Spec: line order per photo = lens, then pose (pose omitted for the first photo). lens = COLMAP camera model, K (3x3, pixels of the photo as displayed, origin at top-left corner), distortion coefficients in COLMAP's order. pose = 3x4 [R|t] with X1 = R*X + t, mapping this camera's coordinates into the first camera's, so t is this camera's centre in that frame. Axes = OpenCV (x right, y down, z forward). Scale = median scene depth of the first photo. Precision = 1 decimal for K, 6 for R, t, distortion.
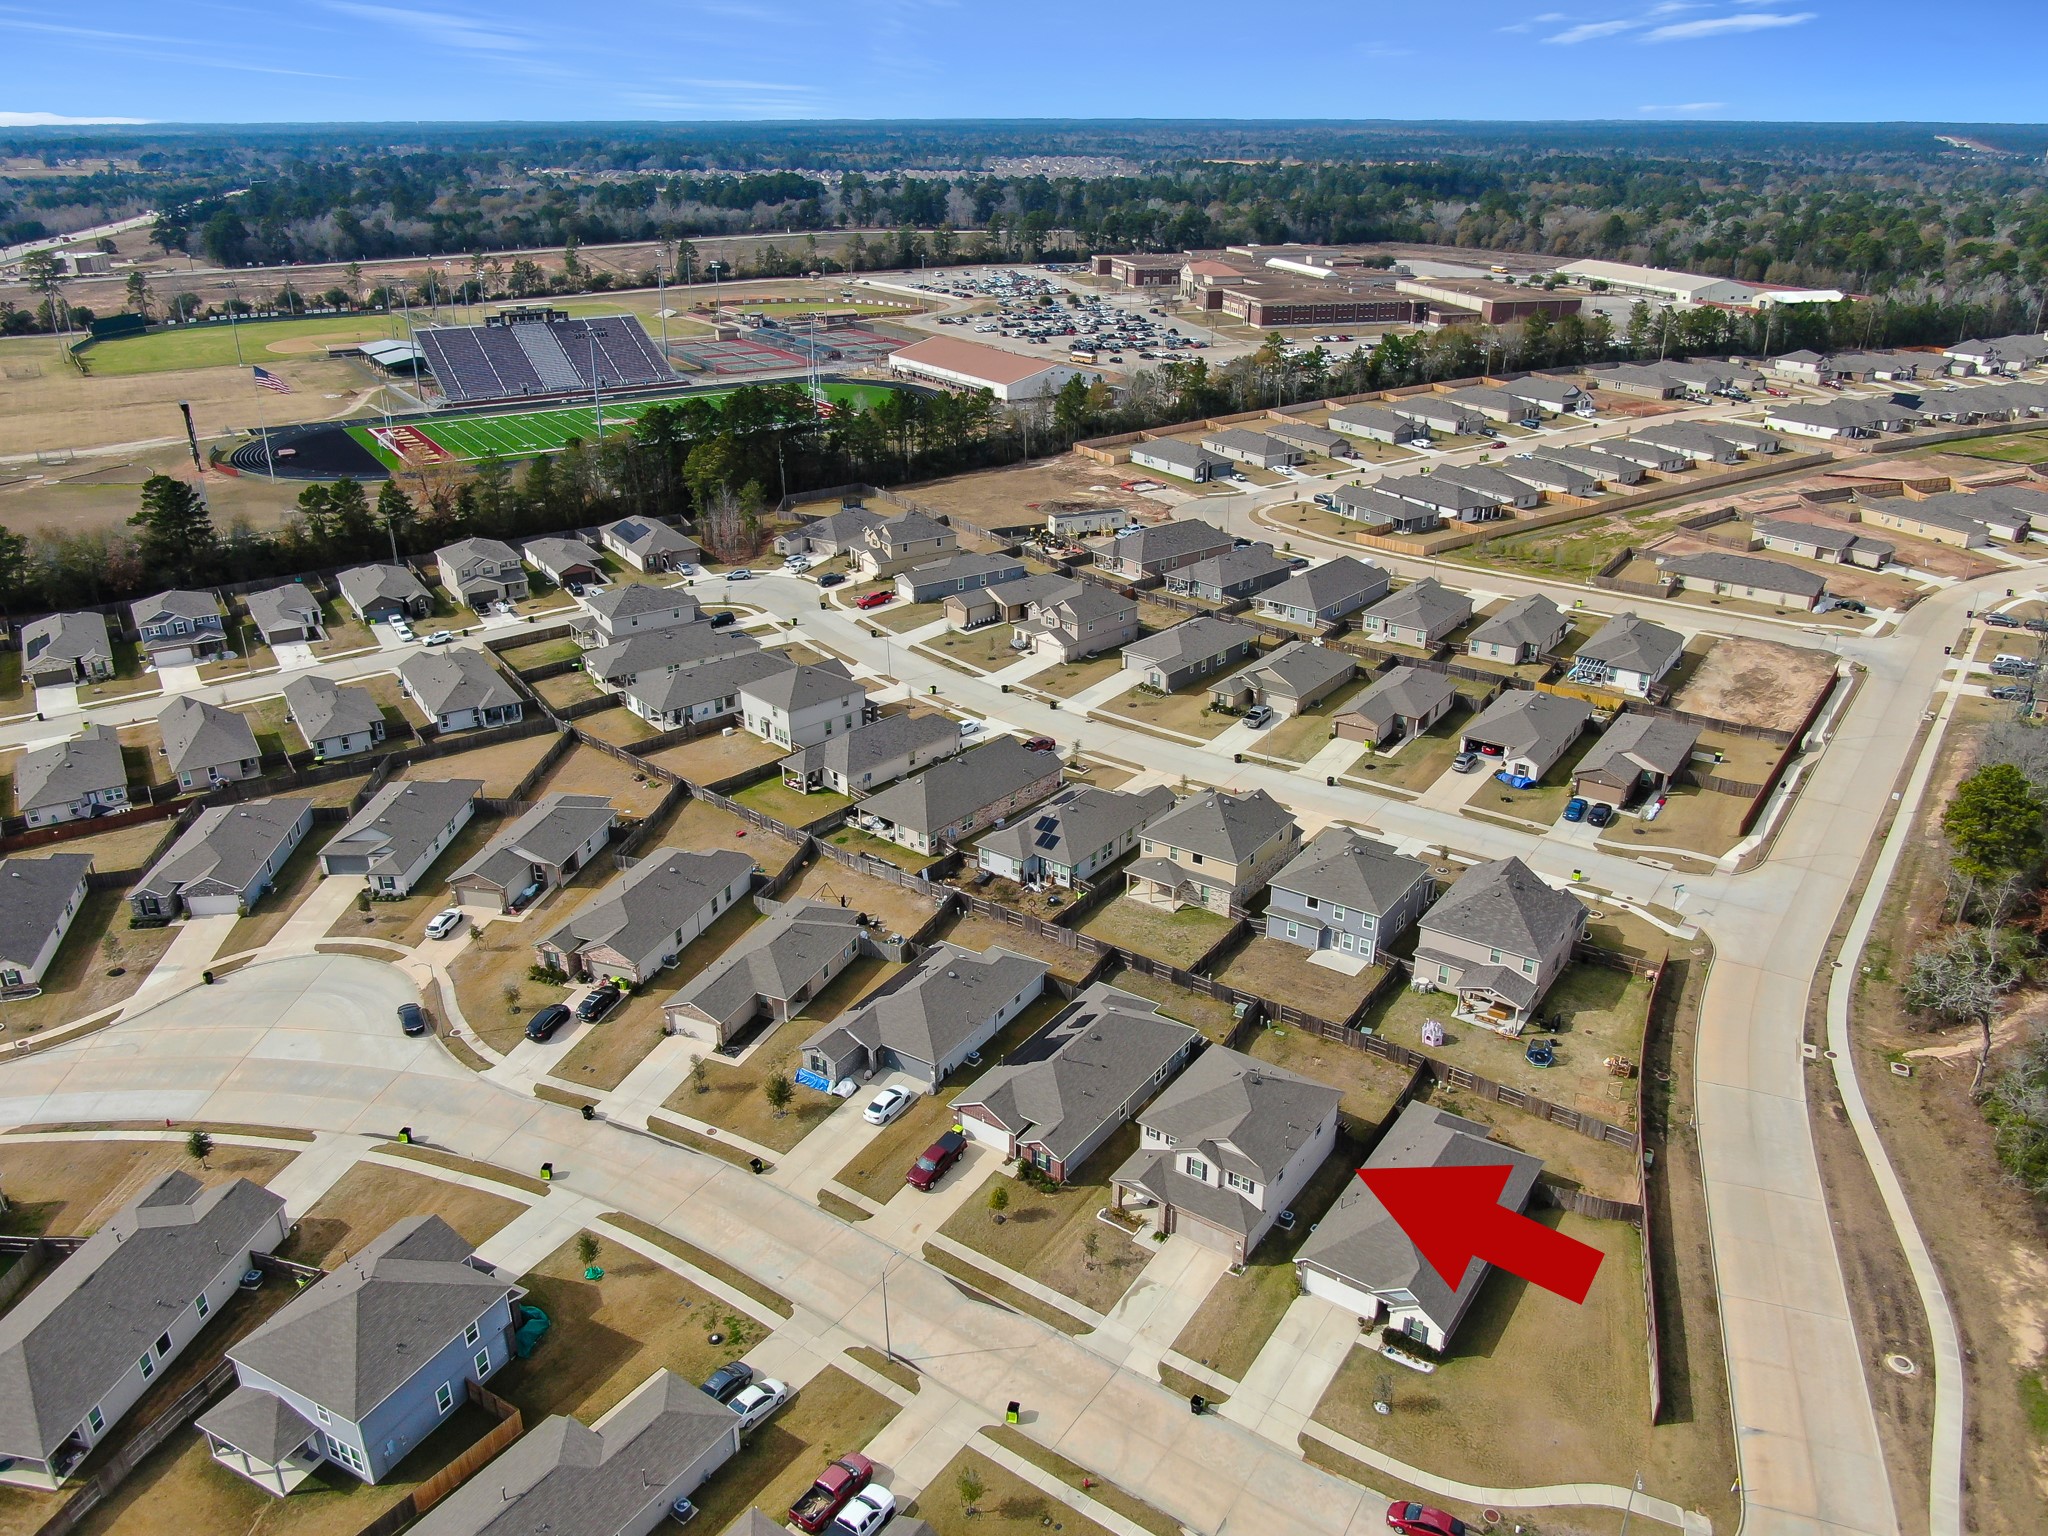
lens RADIAL K [[1467.3, 0, 1024.0], [0, 1467.3, 768.0], [0, 0, 1]] dist [-0.015628, 0.001940]
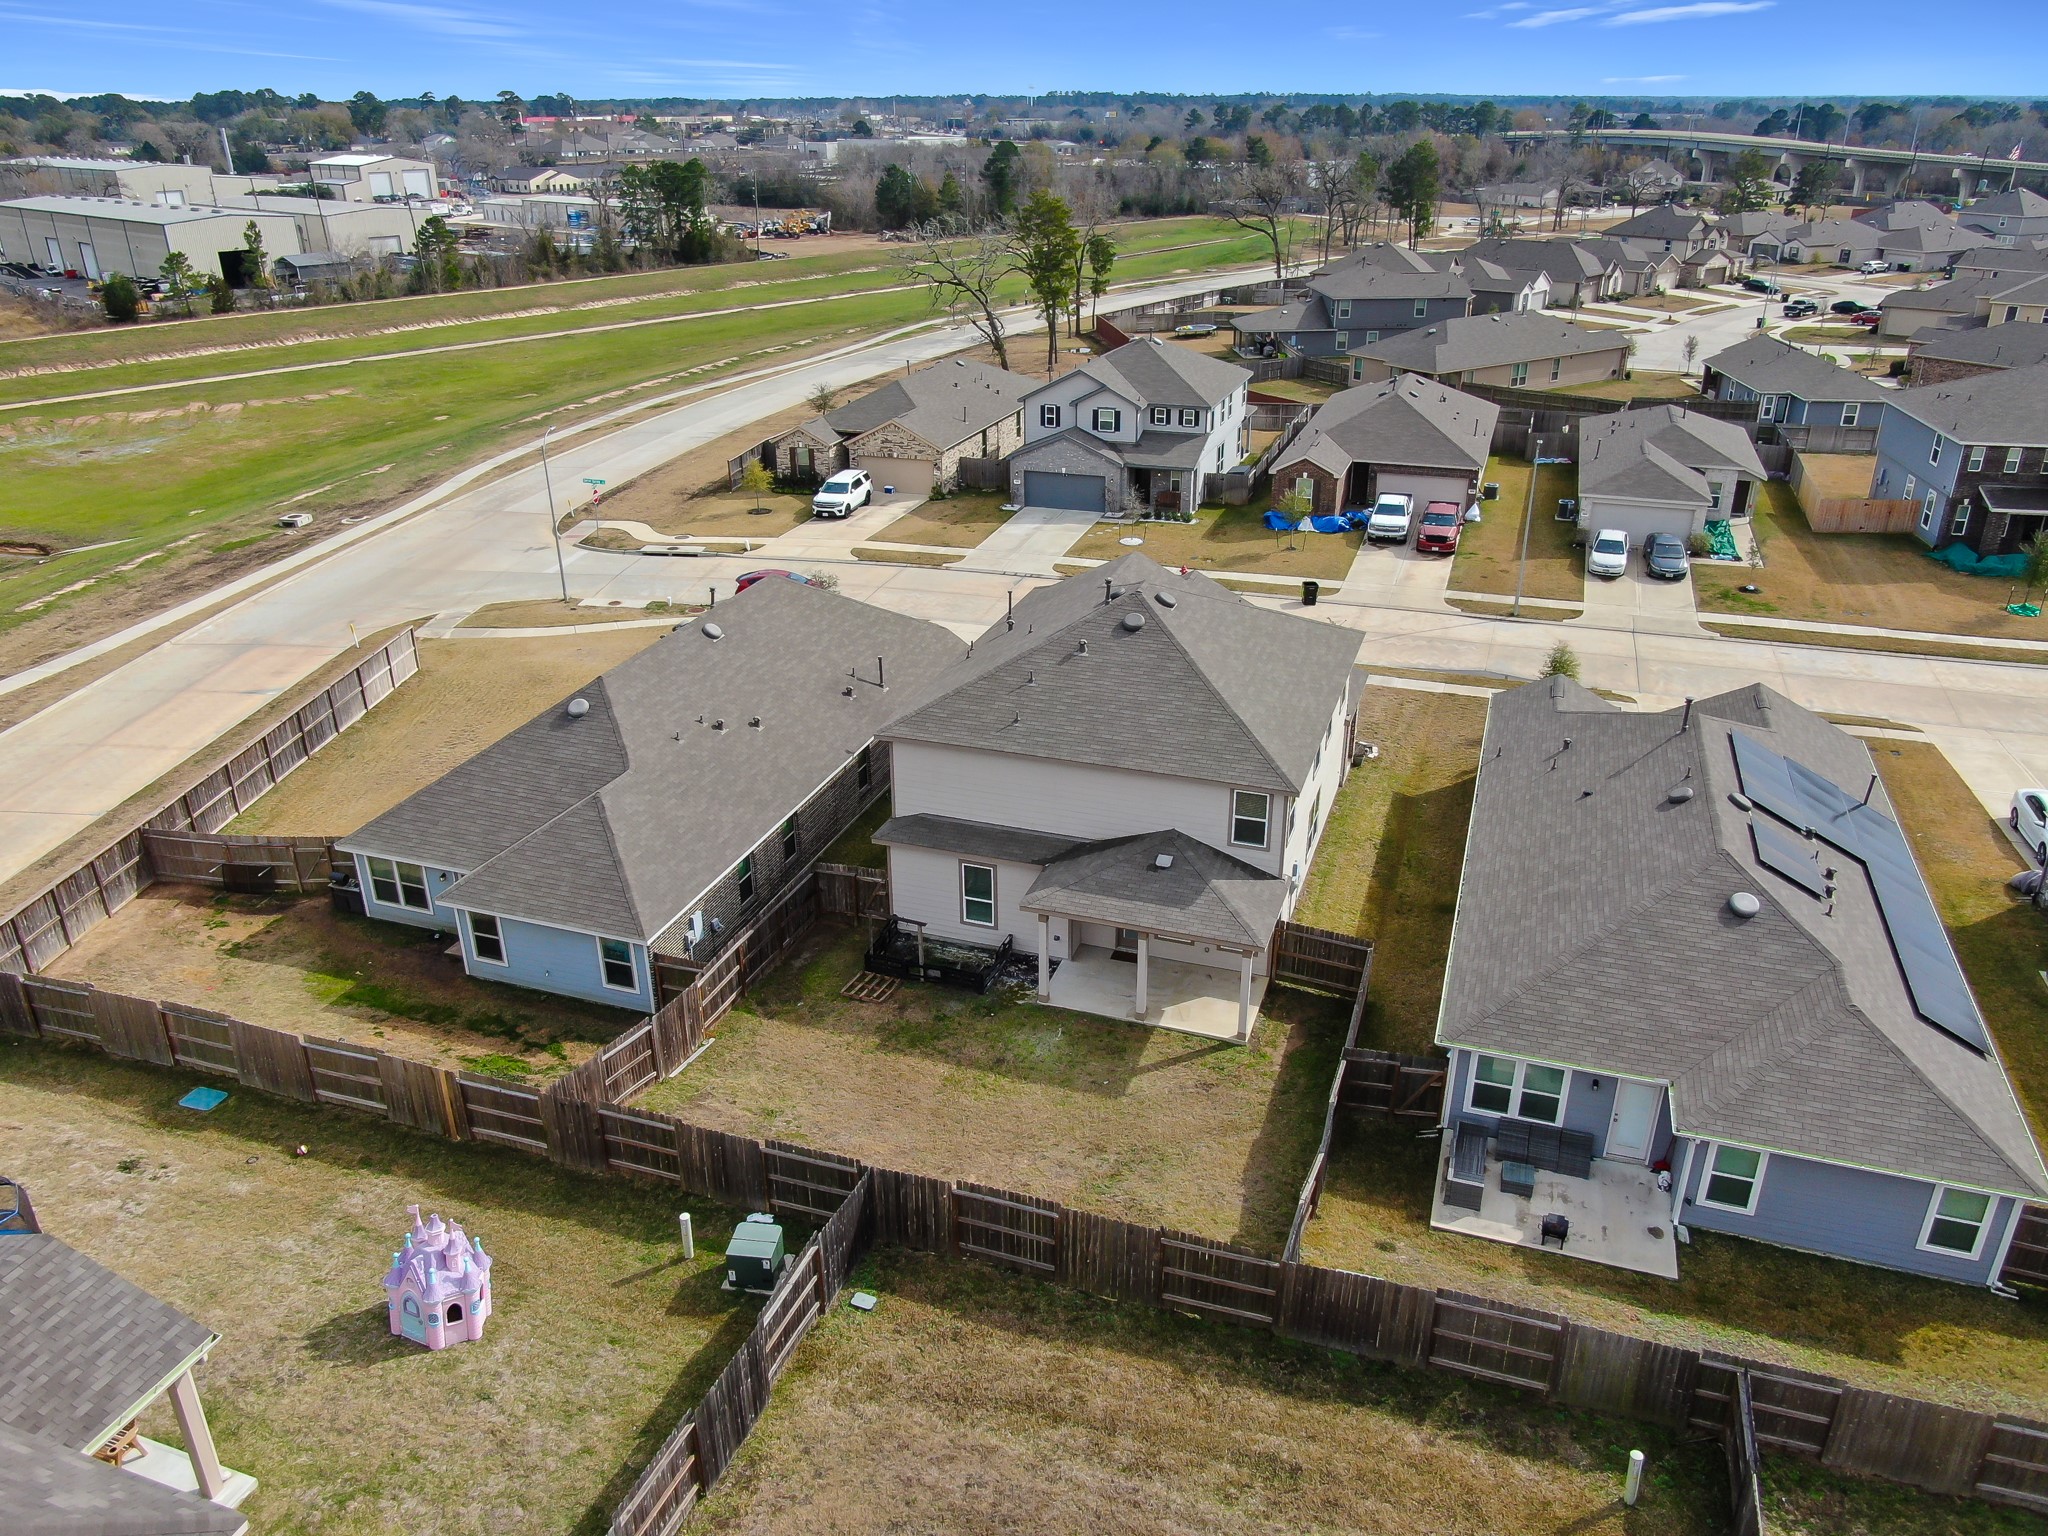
lens RADIAL K [[1468.6, 0, 1038.7], [0, 1468.6, 772.4], [0, 0, 1]] dist [-0.015271, 0.000839]
pose [[-0.959831, 0.127813, -0.249777, 0.284563], [-0.101235, 0.672497, 0.733143, -0.033364], [0.261680, 0.728980, -0.632544, 1.309945]]
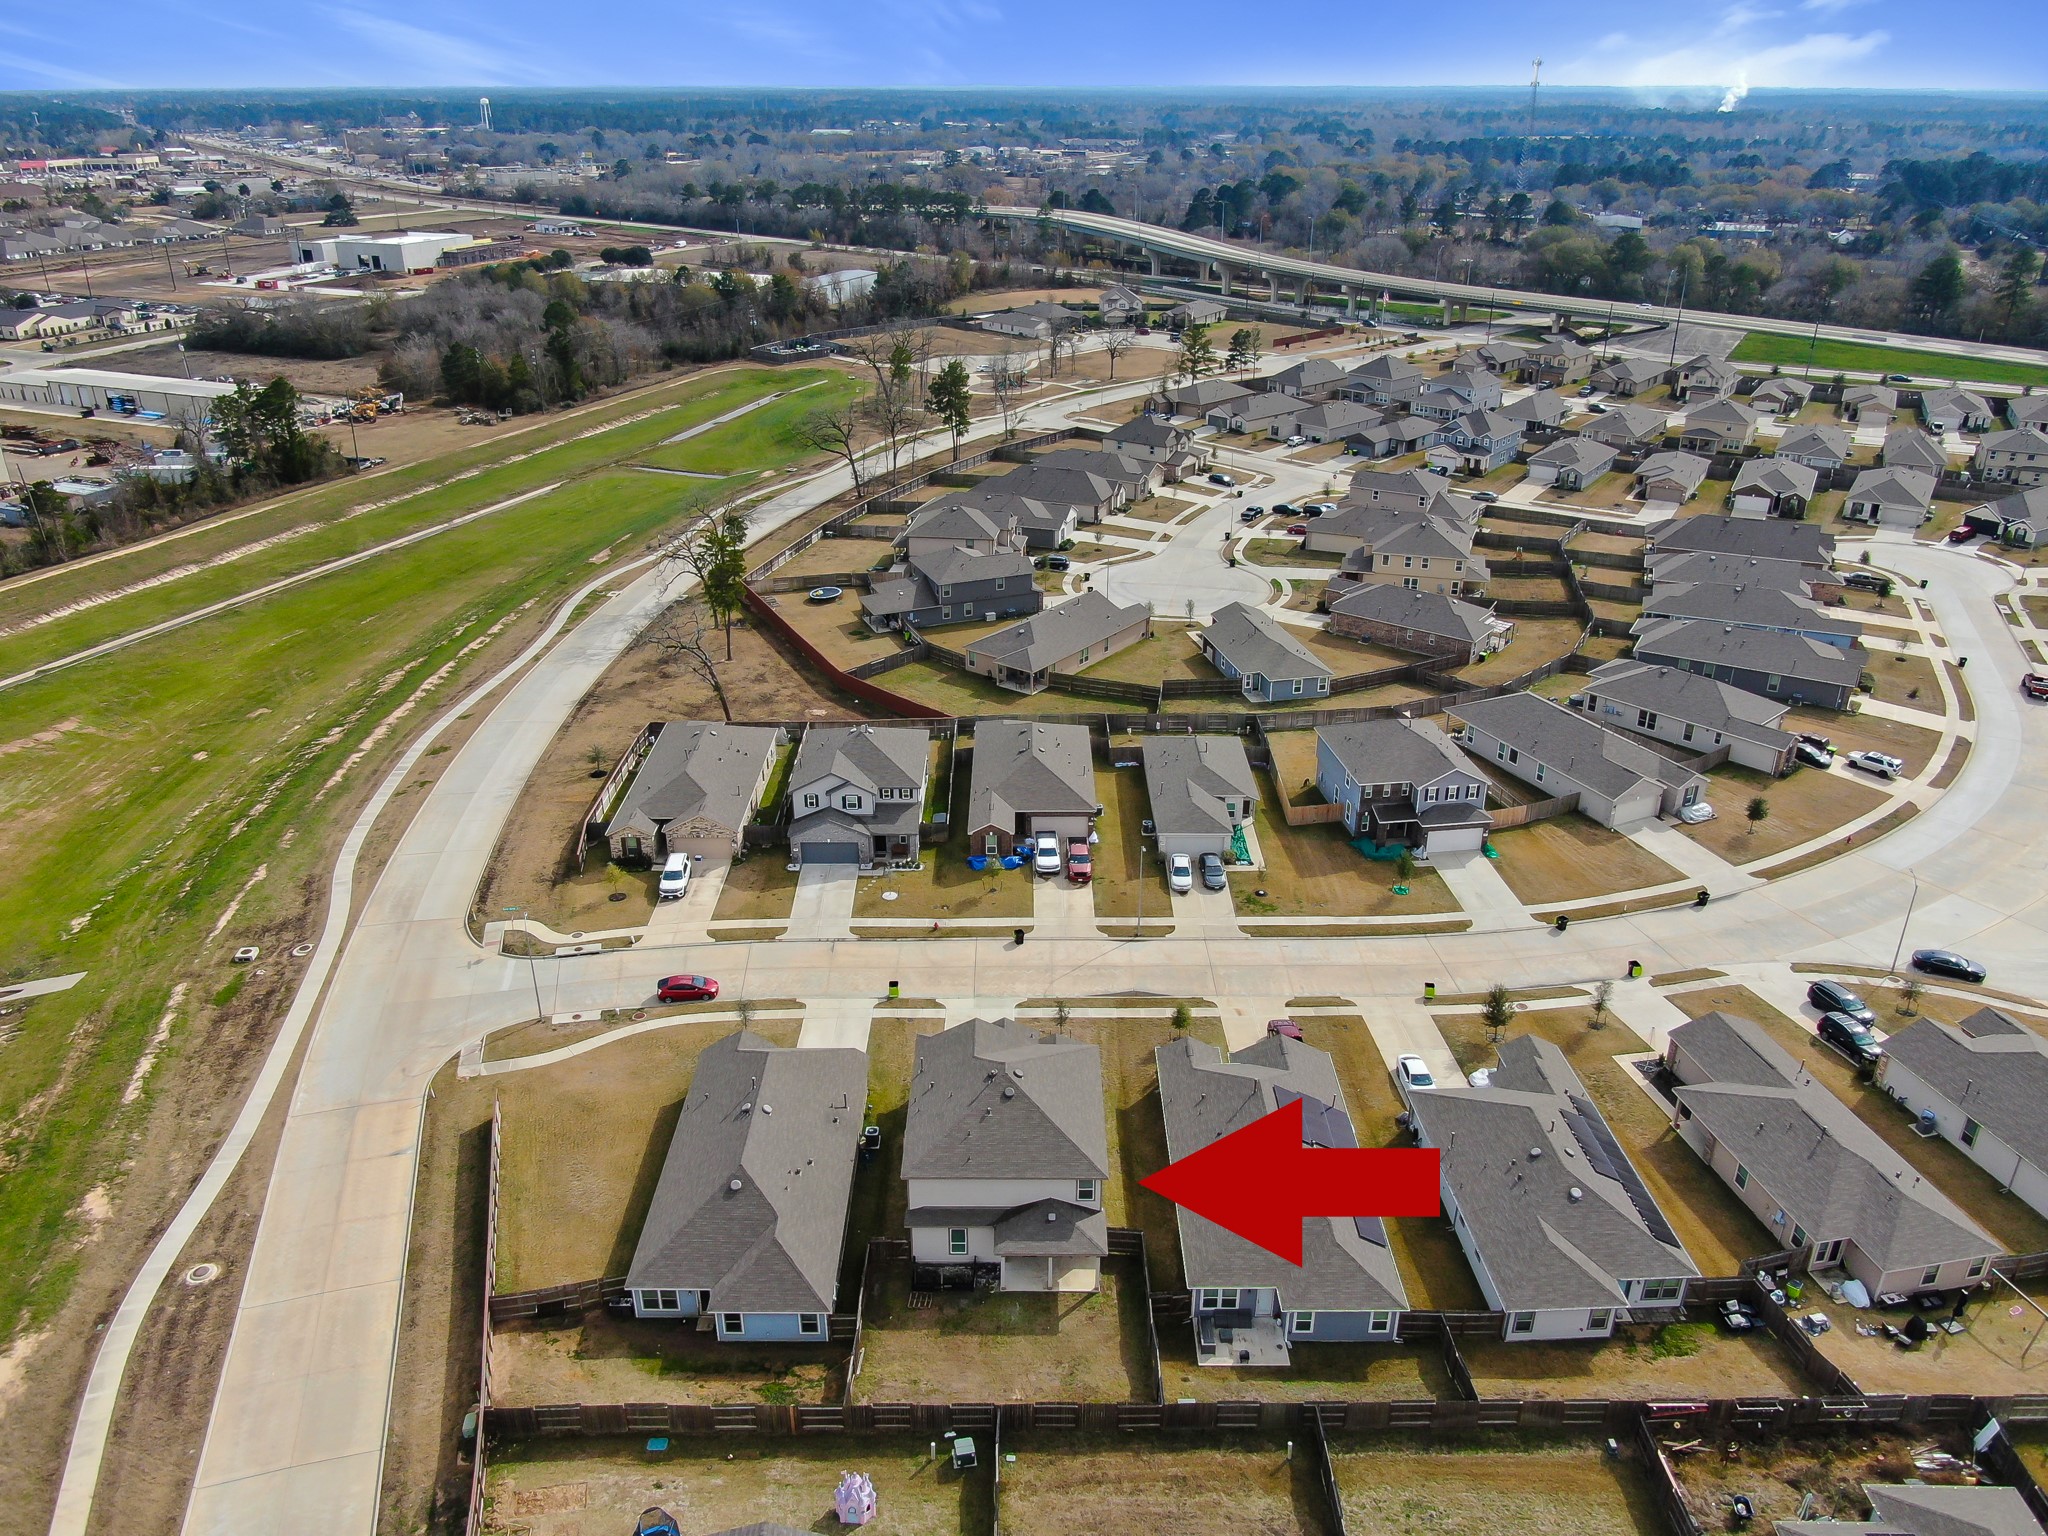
lens RADIAL K [[1468.6, 0, 1038.7], [0, 1468.6, 772.4], [0, 0, 1]] dist [-0.015271, 0.000839]
pose [[-0.813545, 0.249722, -0.525150, 0.518080], [-0.232137, 0.688543, 0.687038, -0.444997], [0.533157, 0.680844, -0.502191, 1.334572]]
